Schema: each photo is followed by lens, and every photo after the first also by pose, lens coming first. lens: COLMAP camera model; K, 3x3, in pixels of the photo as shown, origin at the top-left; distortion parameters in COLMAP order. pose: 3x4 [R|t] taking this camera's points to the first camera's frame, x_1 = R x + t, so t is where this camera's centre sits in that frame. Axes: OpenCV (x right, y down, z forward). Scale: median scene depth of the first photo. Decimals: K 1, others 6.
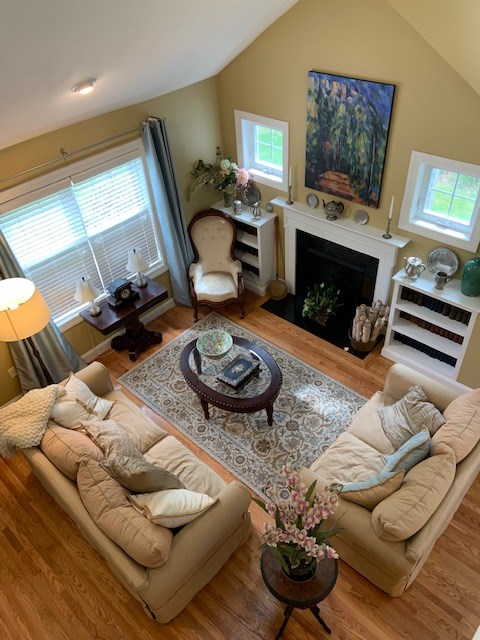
lens RADIAL K [[483.6, 0, 241.1], [0, 483.6, 325.2], [0, 0, 1]] dist [0.078368, -0.047986]
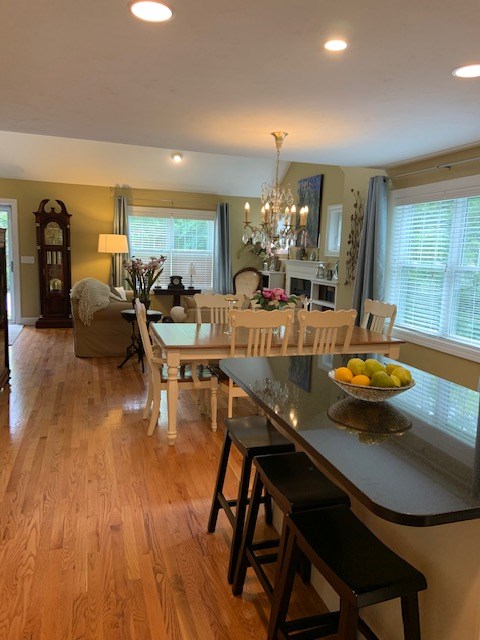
lens RADIAL K [[483.6, 0, 241.2], [0, 483.6, 322.0], [0, 0, 1]] dist [0.078368, -0.047986]
pose [[0.863156, 0.168441, -0.476014, 0.894722], [-0.397387, 0.808218, -0.434588, 0.786280], [0.311521, 0.564279, 0.764555, -0.184869]]
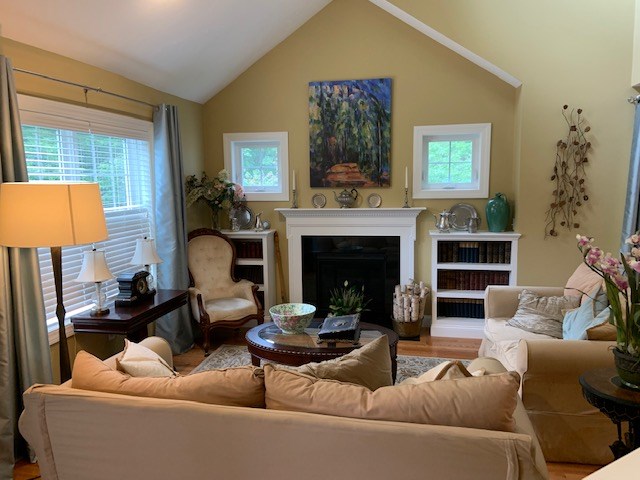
lens RADIAL K [[483.6, 0, 321.8], [0, 483.6, 239.5], [0, 0, 1]] dist [0.078368, -0.047986]
pose [[0.854071, -0.017629, 0.519857, -0.424450], [0.313566, 0.814861, -0.487523, 0.344943], [-0.415017, 0.579388, 0.701477, 0.378509]]
